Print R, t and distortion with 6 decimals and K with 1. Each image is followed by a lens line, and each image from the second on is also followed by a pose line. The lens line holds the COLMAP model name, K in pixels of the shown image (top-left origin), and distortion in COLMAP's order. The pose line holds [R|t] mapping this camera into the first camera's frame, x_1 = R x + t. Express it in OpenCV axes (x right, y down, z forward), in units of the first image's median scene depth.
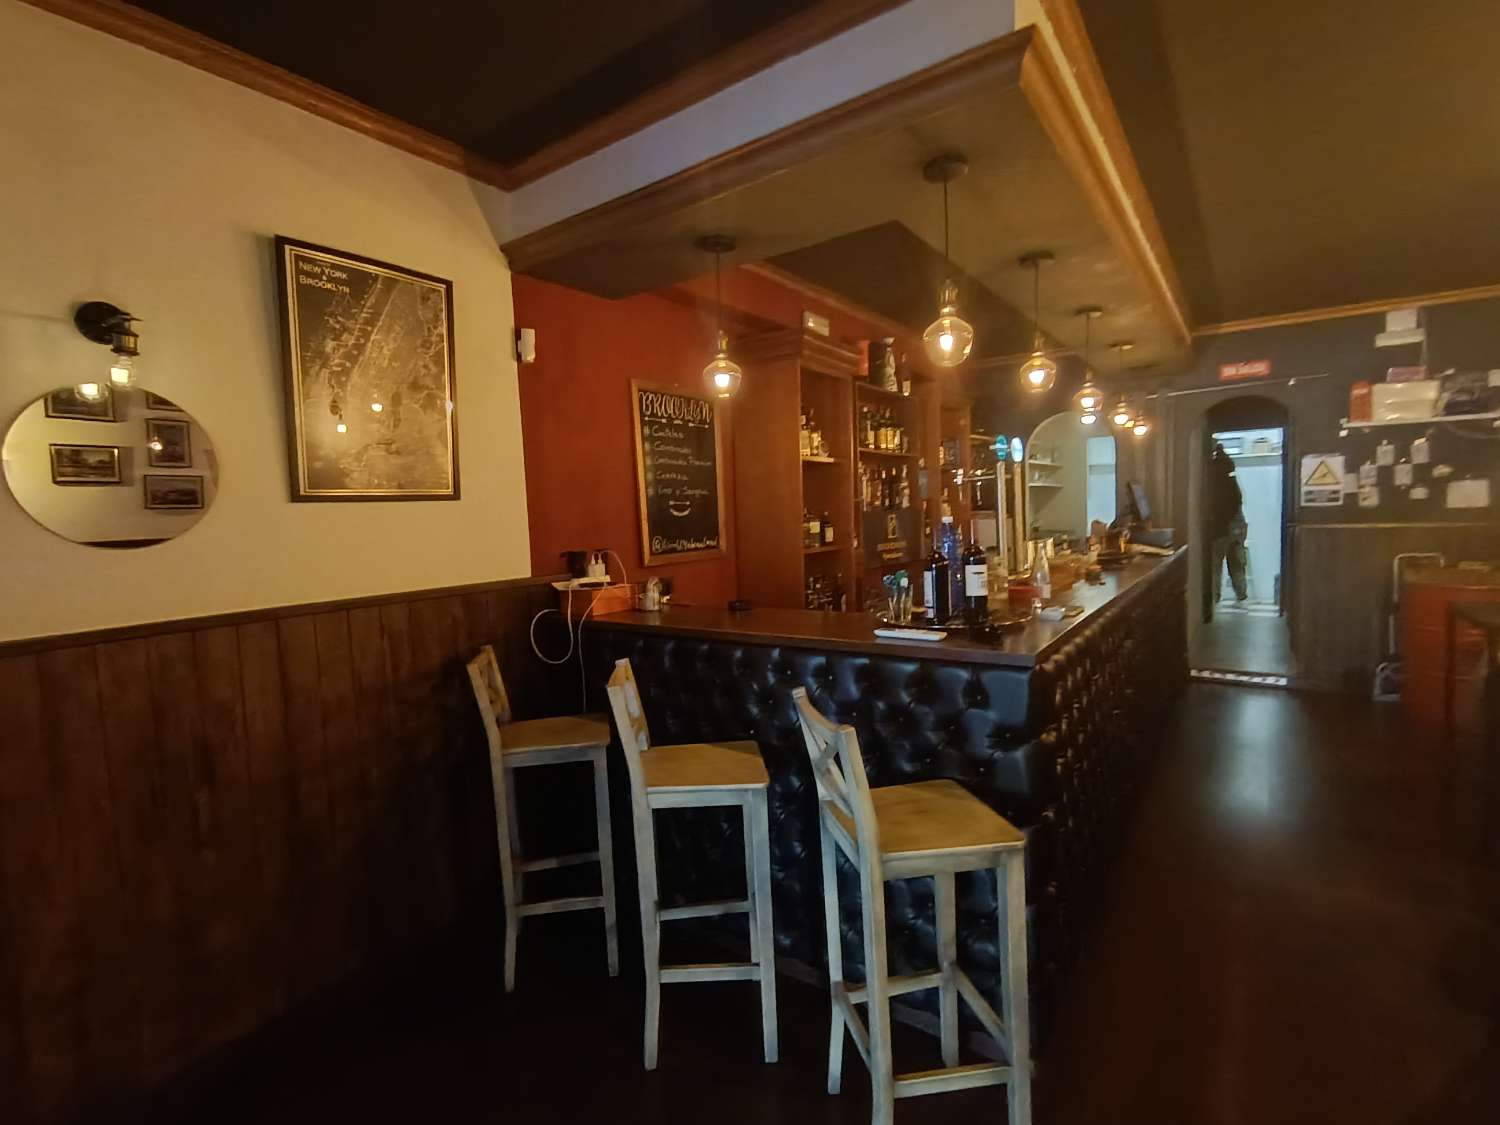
lens RADIAL K [[706.4, 0, 750.0], [0, 706.4, 562.5], [0, 0, 1]] dist [0.002800, -0.000476]
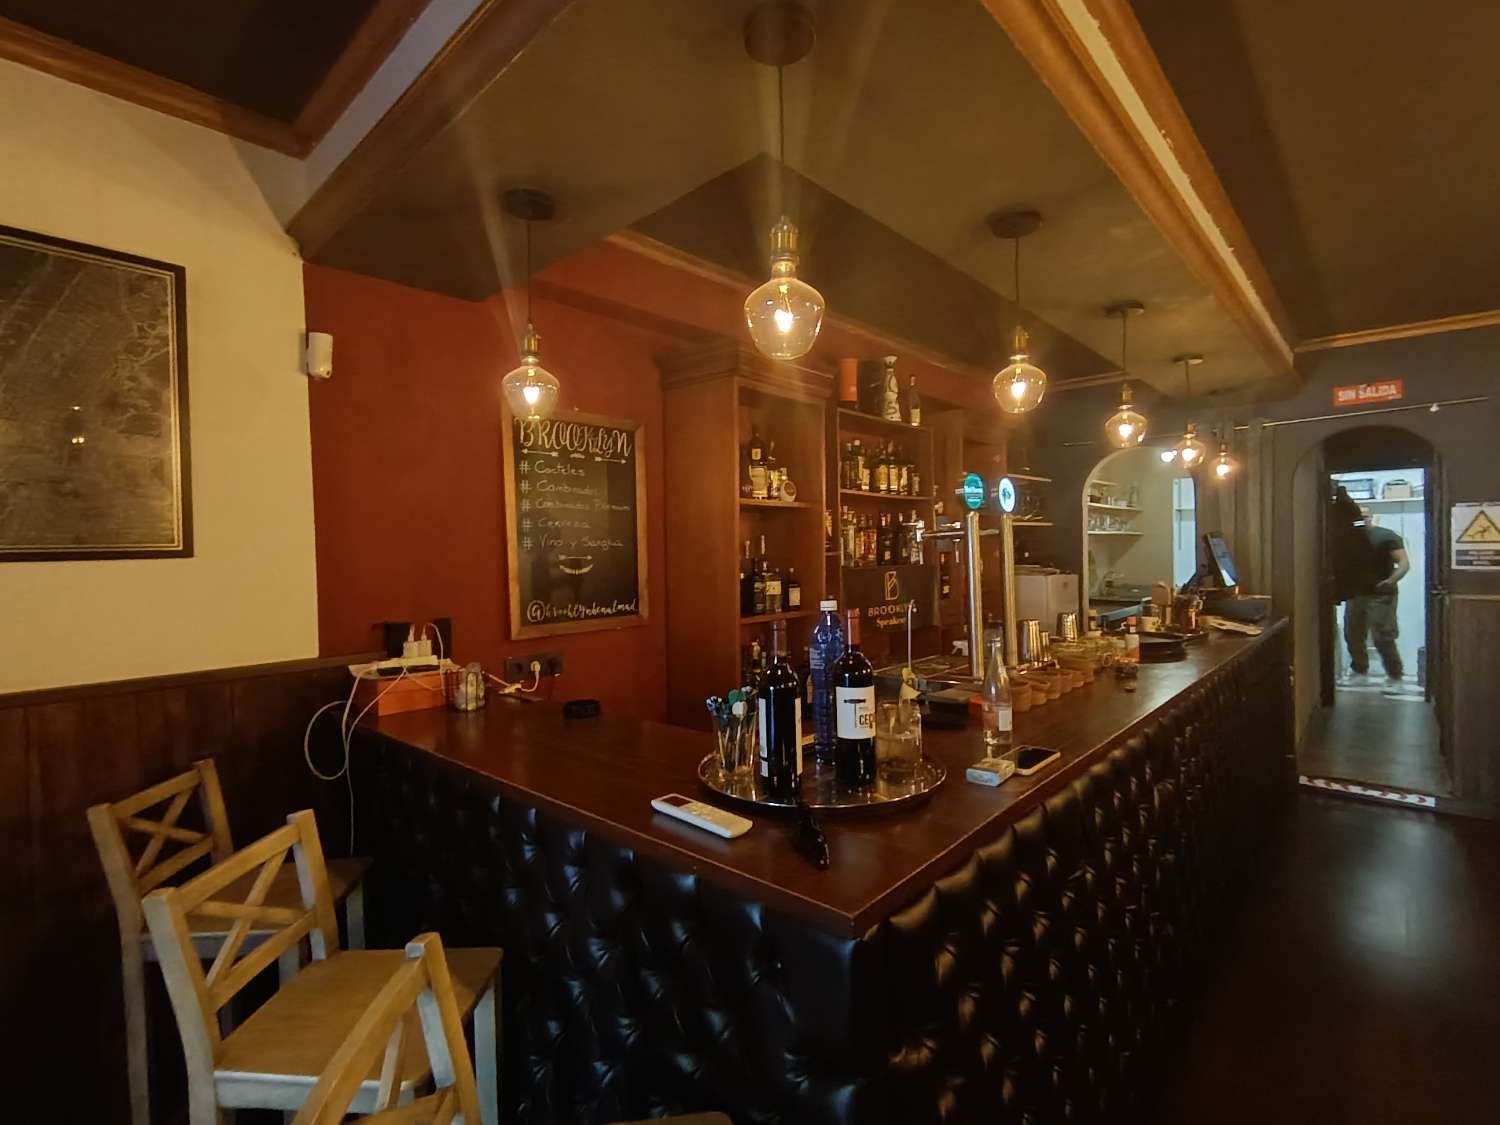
lens RADIAL K [[708.6, 0, 751.0], [0, 708.6, 563.8], [0, 0, 1]] dist [0.000634, -0.000215]
pose [[0.992581, 0.019913, -0.119941, 0.180174], [-0.026056, 0.998416, -0.049874, -0.040859], [0.118758, 0.052630, 0.991527, 0.227166]]
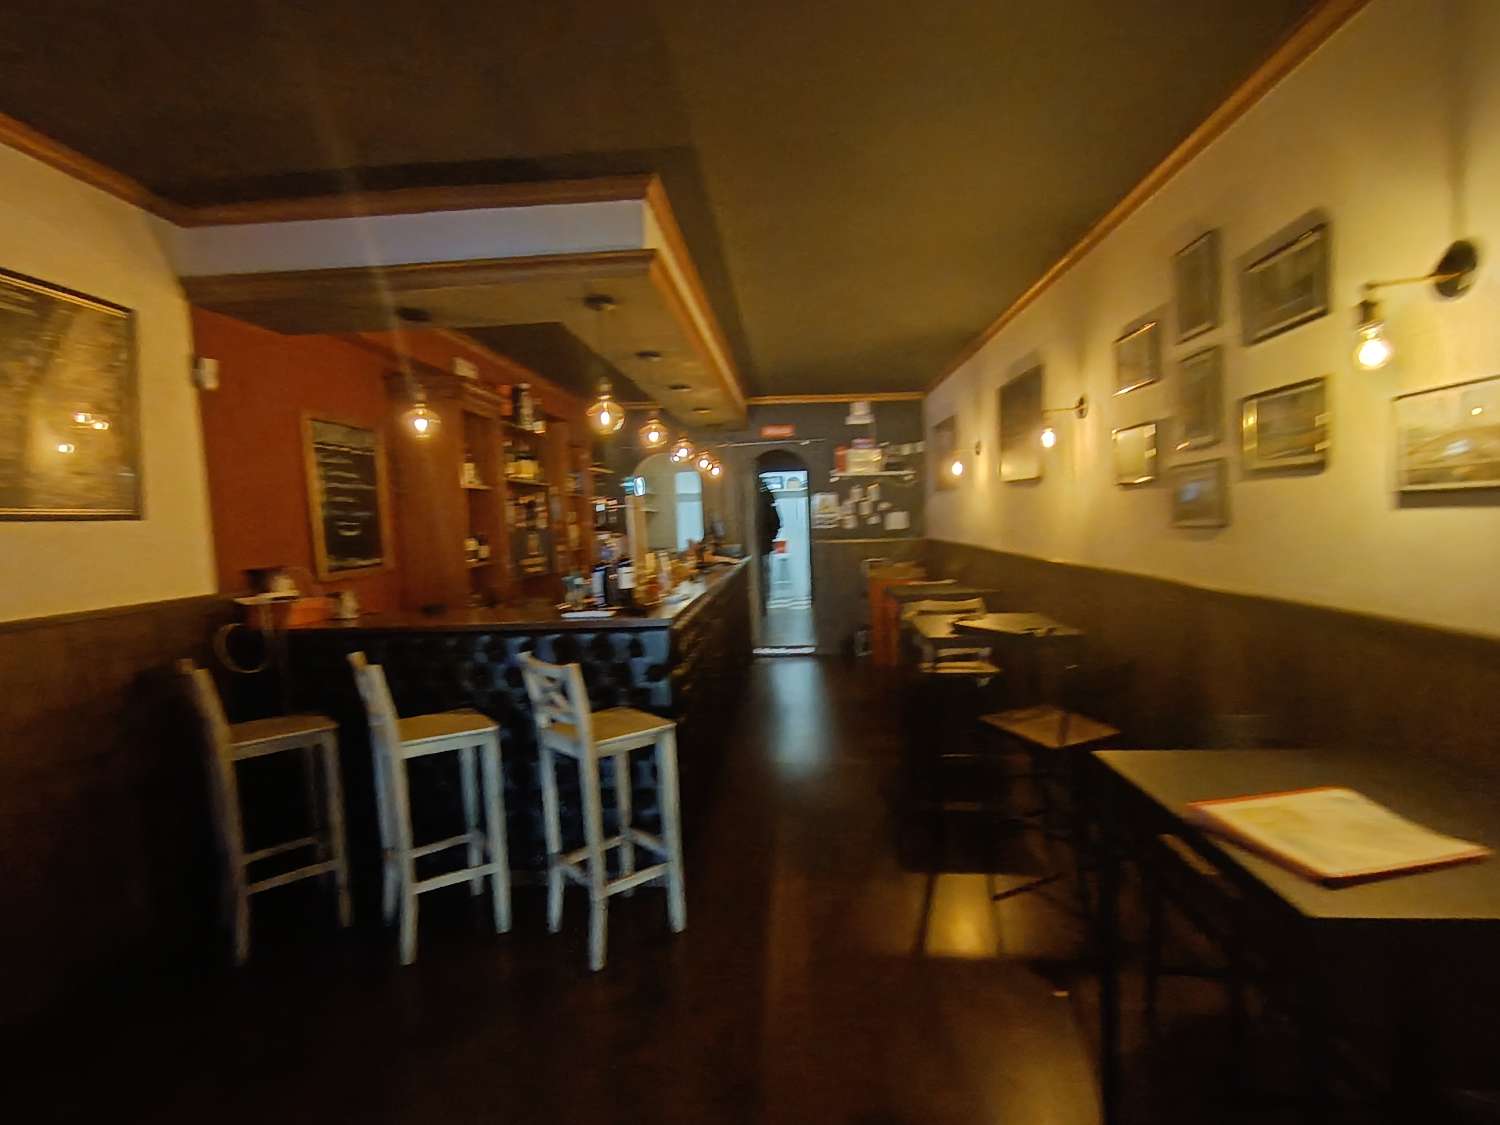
lens RADIAL K [[706.4, 0, 750.0], [0, 706.4, 562.5], [0, 0, 1]] dist [0.002800, -0.000476]
pose [[0.849866, -0.023155, 0.526490, -0.141116], [0.038728, 0.999077, -0.018575, 0.018308], [-0.525574, 0.036177, 0.849978, -0.232258]]
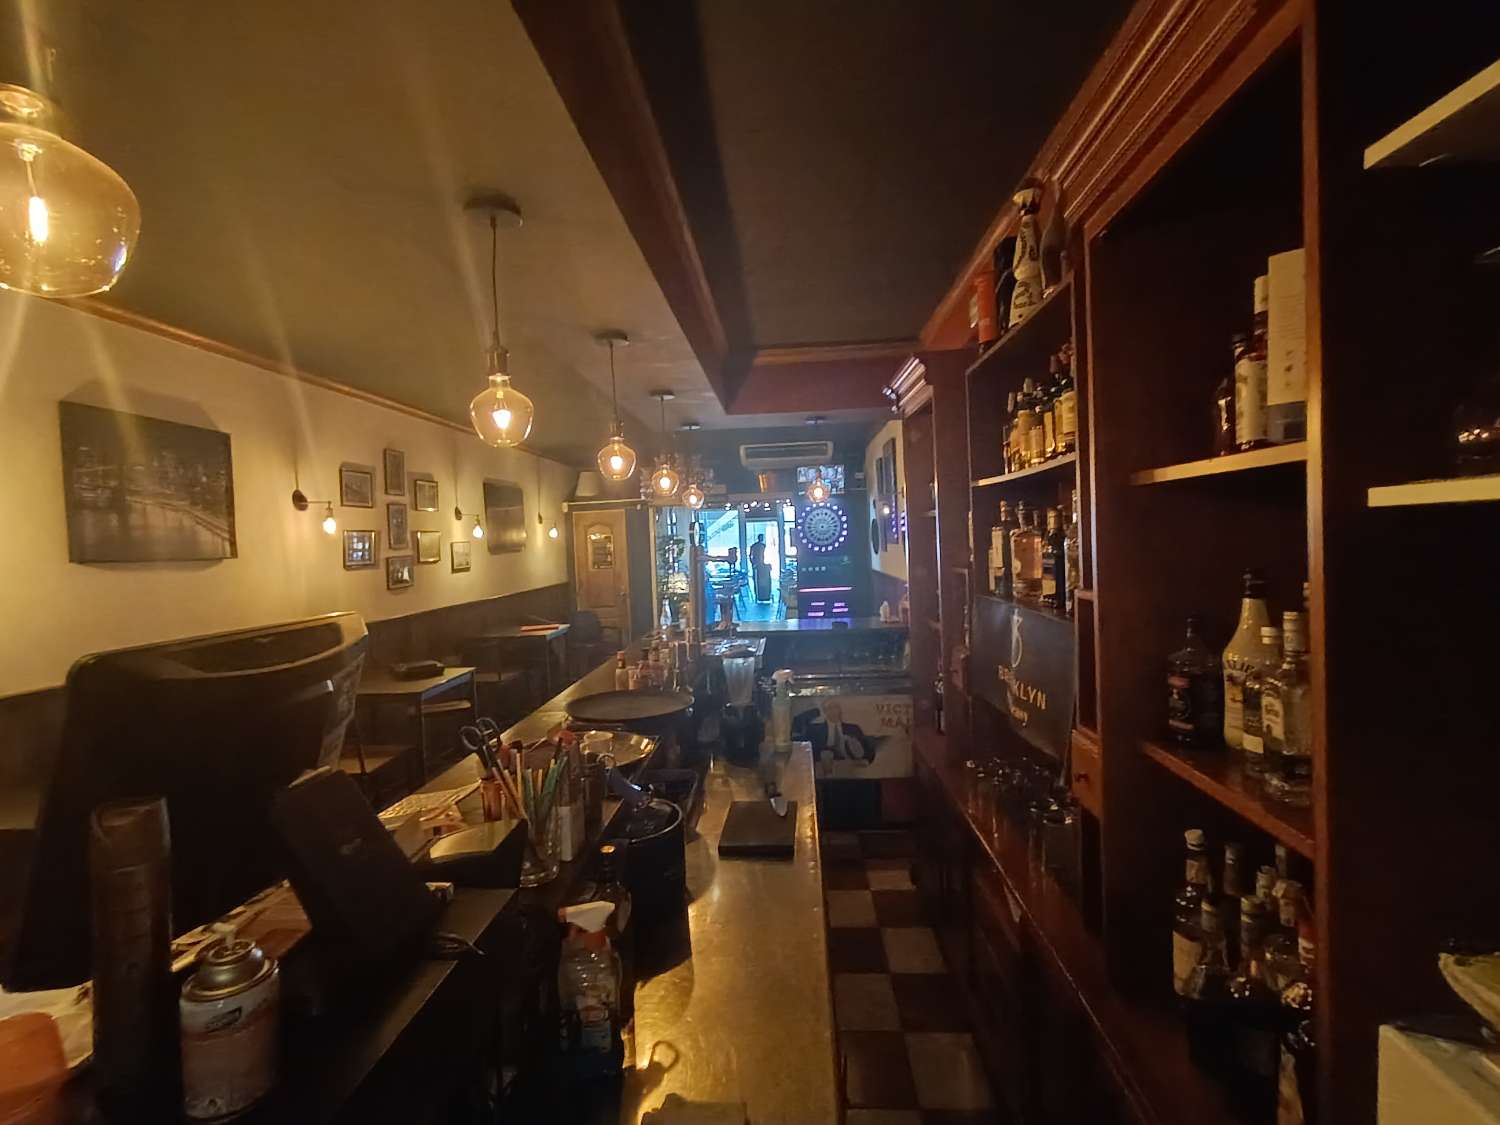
lens RADIAL K [[708.6, 0, 751.0], [0, 708.6, 563.8], [0, 0, 1]] dist [0.000634, -0.000215]
pose [[-0.846069, 0.090596, -0.525319, 0.741449], [0.031575, 0.992239, 0.120267, -0.205673], [0.532138, 0.085168, -0.842363, 1.674606]]
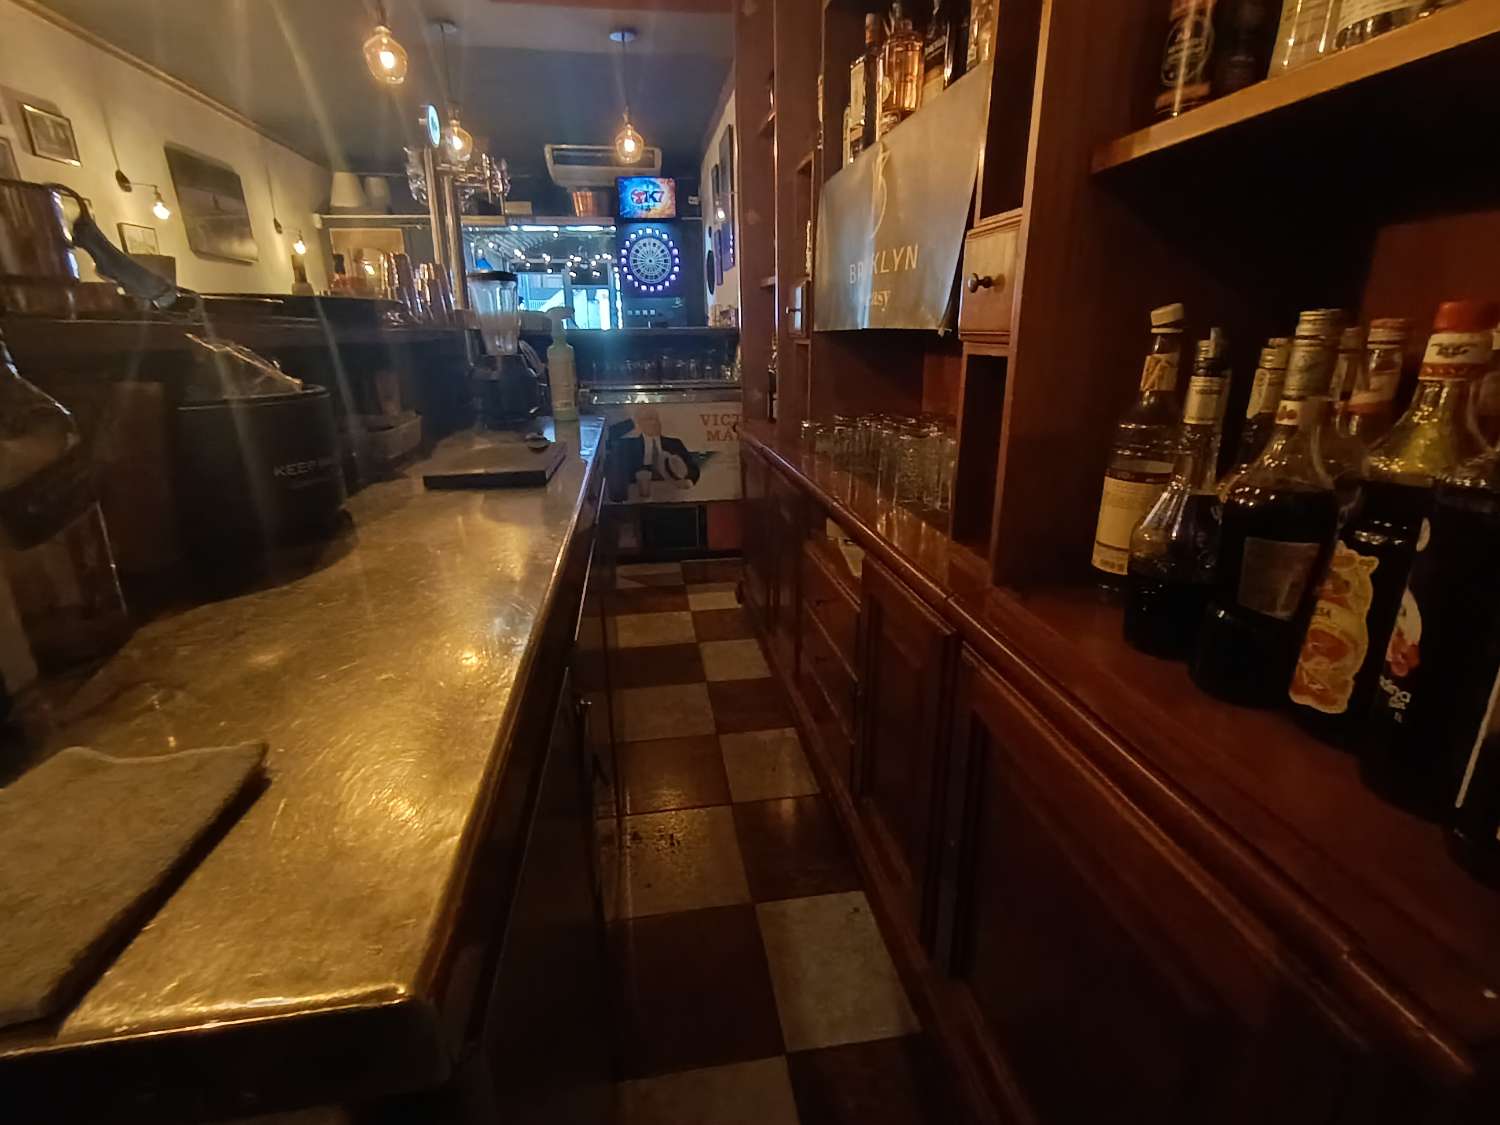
lens RADIAL K [[708.6, 0, 751.0], [0, 708.6, 563.8], [0, 0, 1]] dist [0.000634, -0.000215]
pose [[-0.715060, 0.263086, -0.647669, 0.624606], [-0.012832, 0.921385, 0.388439, -0.033302], [0.698946, 0.286068, -0.655469, 1.578959]]
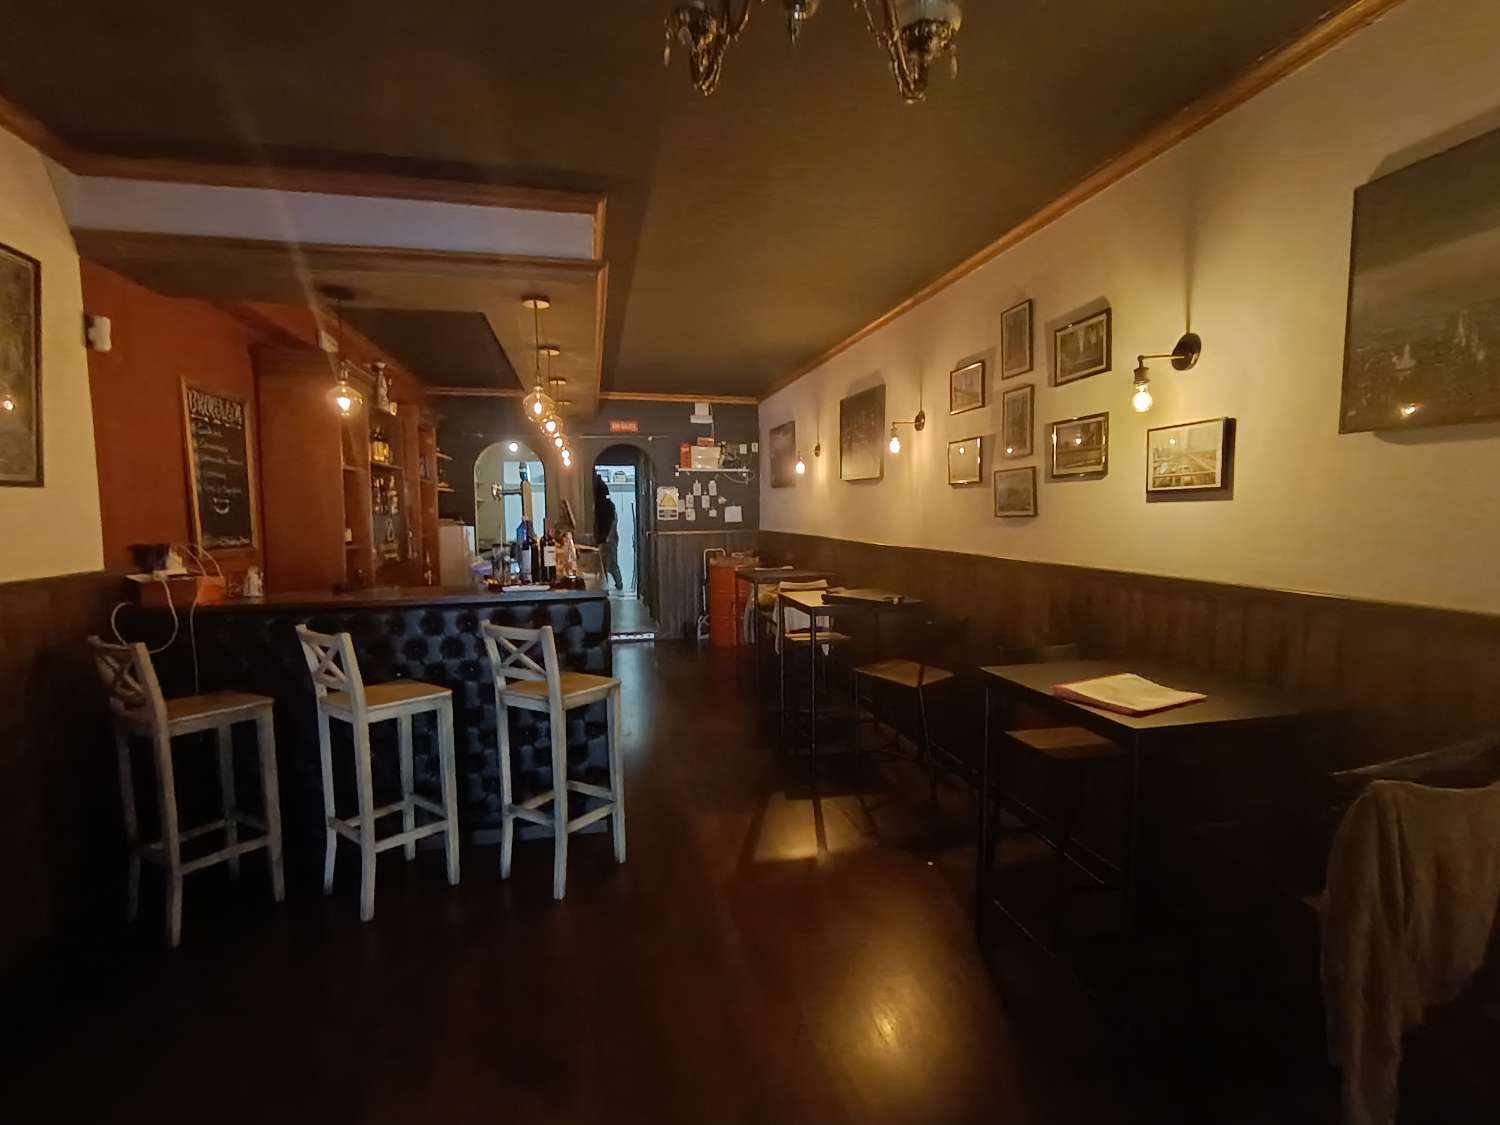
lens RADIAL K [[702.9, 0, 746.8], [0, 702.9, 569.0], [0, 0, 1]] dist [-0.000083, -0.000574]
pose [[0.667266, -0.031873, 0.744137, -0.335692], [0.040682, 0.999152, 0.006316, 0.037170], [-0.743707, 0.026058, 0.667997, -0.232908]]
